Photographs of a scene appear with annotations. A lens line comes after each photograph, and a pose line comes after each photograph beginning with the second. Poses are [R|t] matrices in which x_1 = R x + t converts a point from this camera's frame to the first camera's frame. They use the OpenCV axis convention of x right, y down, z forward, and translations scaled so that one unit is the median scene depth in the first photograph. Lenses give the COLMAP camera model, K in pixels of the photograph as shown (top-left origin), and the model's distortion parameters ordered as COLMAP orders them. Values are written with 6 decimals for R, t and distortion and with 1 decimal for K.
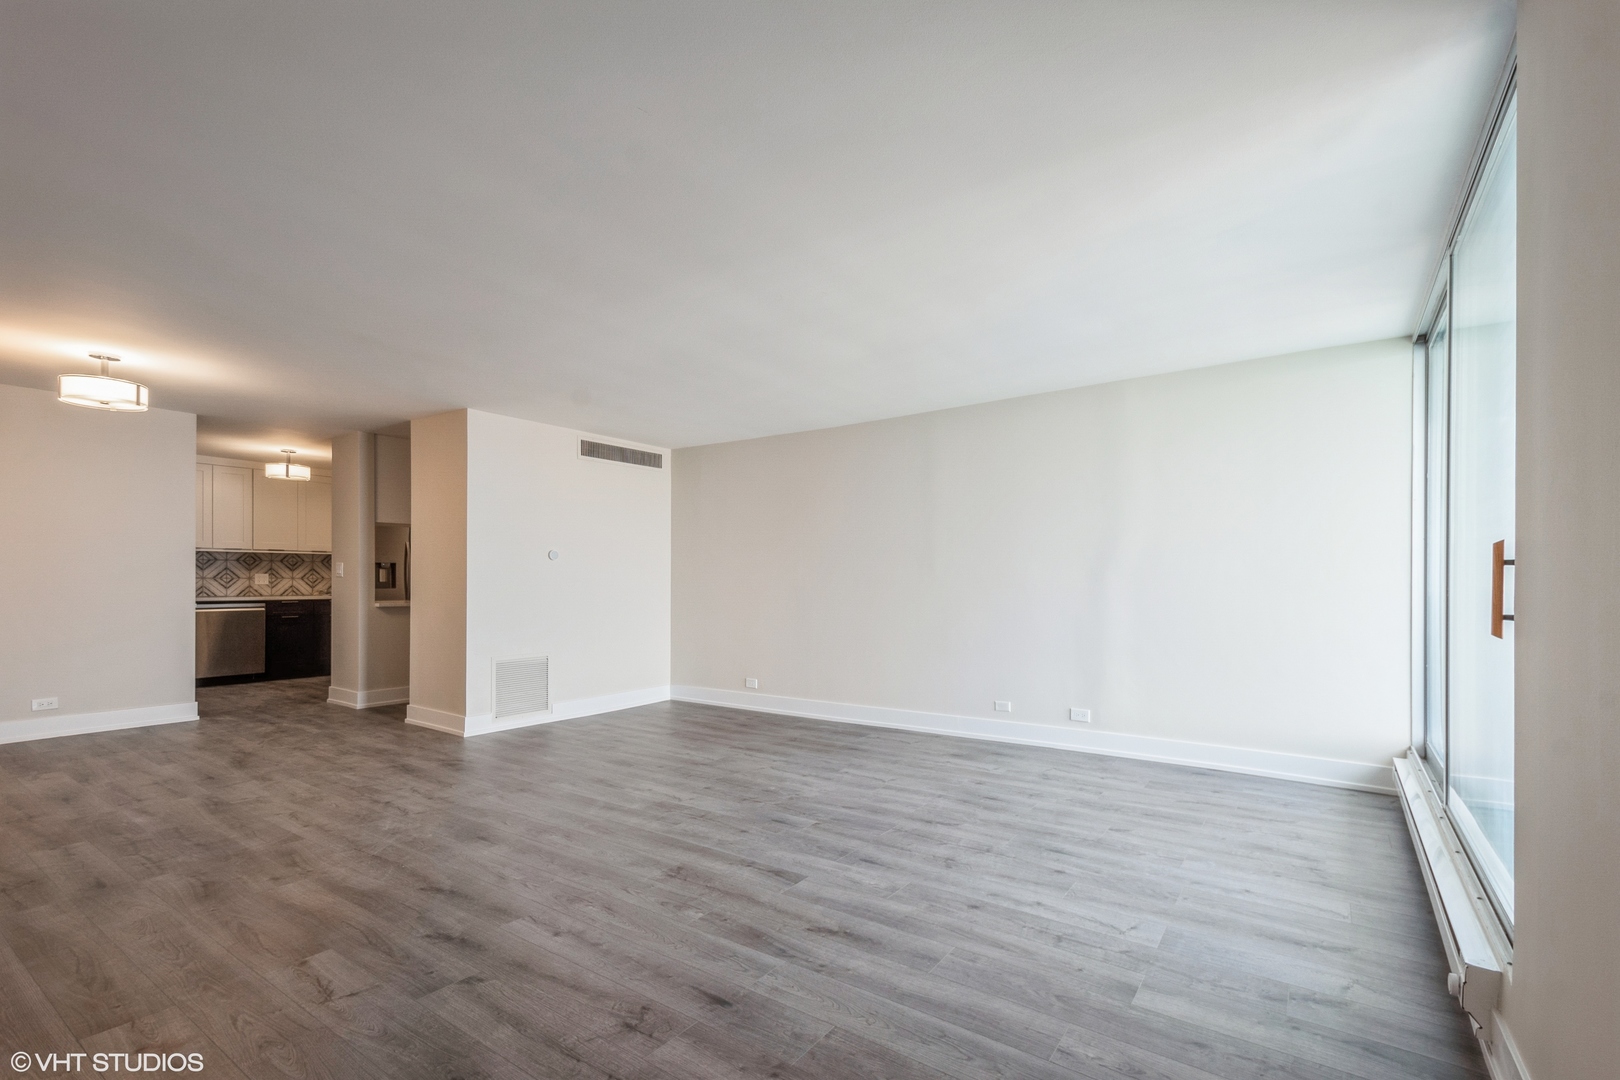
lens RADIAL K [[706.6, 0, 850.4], [0, 706.6, 577.7], [0, 0, 1]] dist [-0.000751, -0.000342]
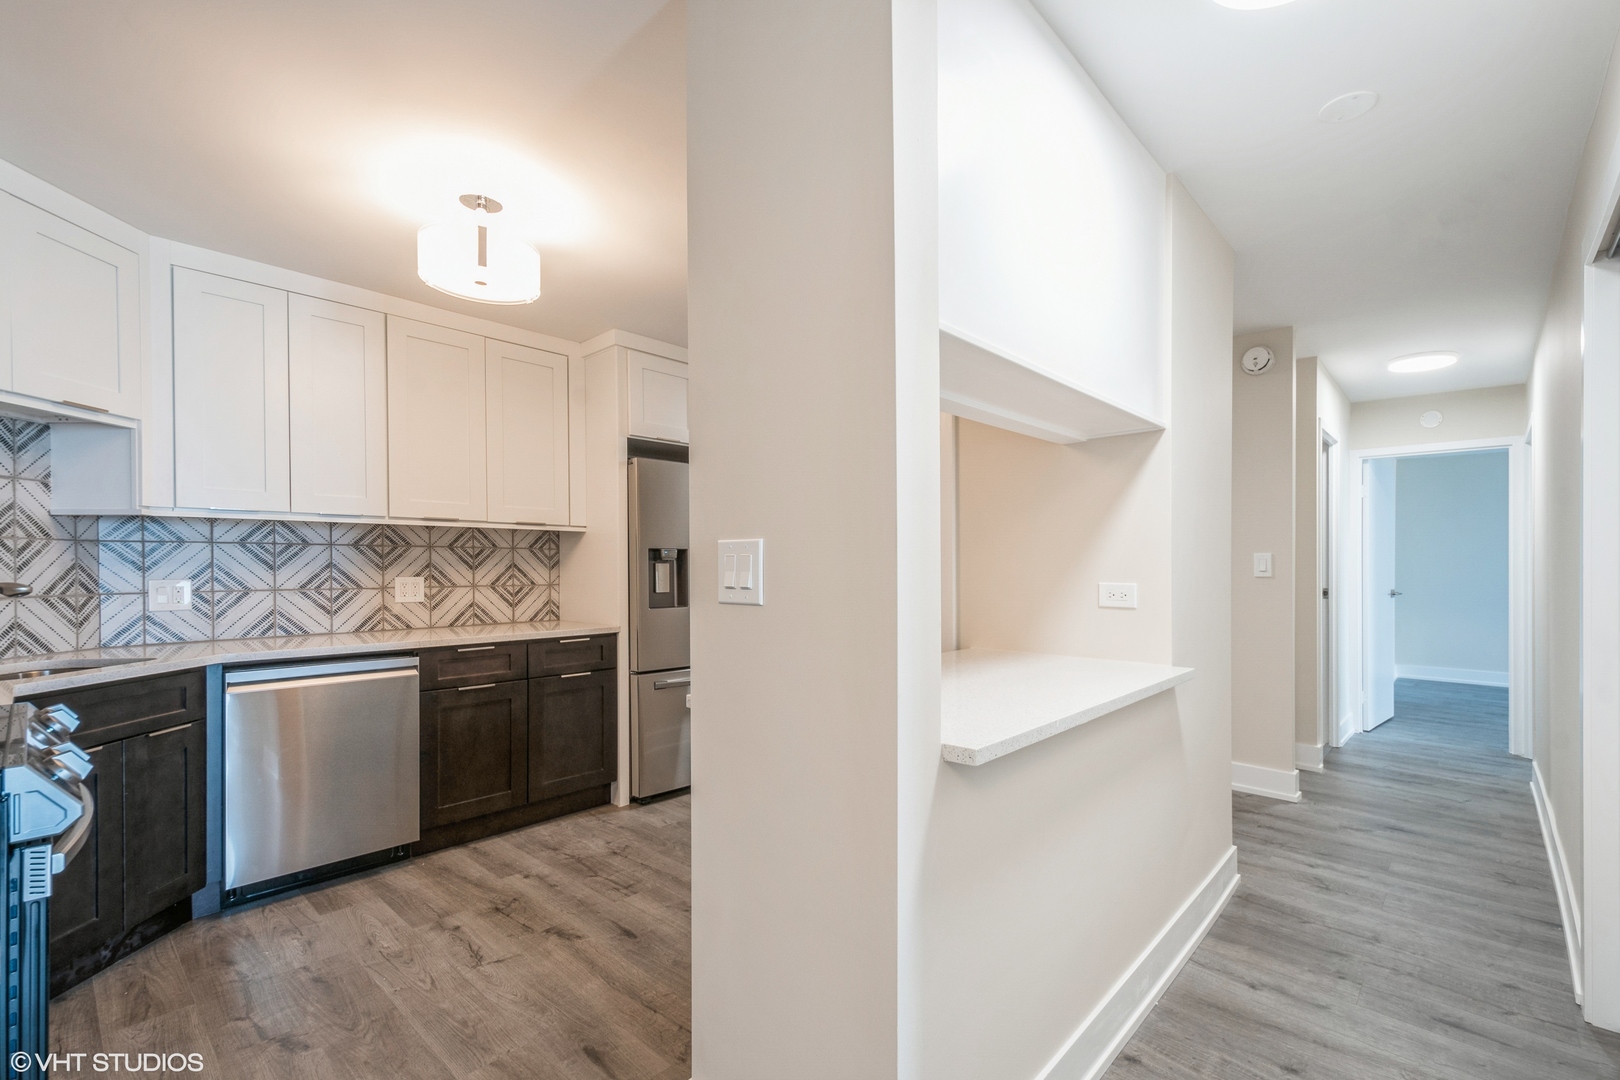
lens RADIAL K [[706.7, 0, 853.5], [0, 706.7, 569.3], [0, 0, 1]] dist [-0.000642, -0.001200]
pose [[0.989725, -0.008085, -0.142752, -0.515551], [0.008320, 0.999965, 0.001047, -0.008478], [0.142738, -0.002224, 0.989758, 0.625811]]
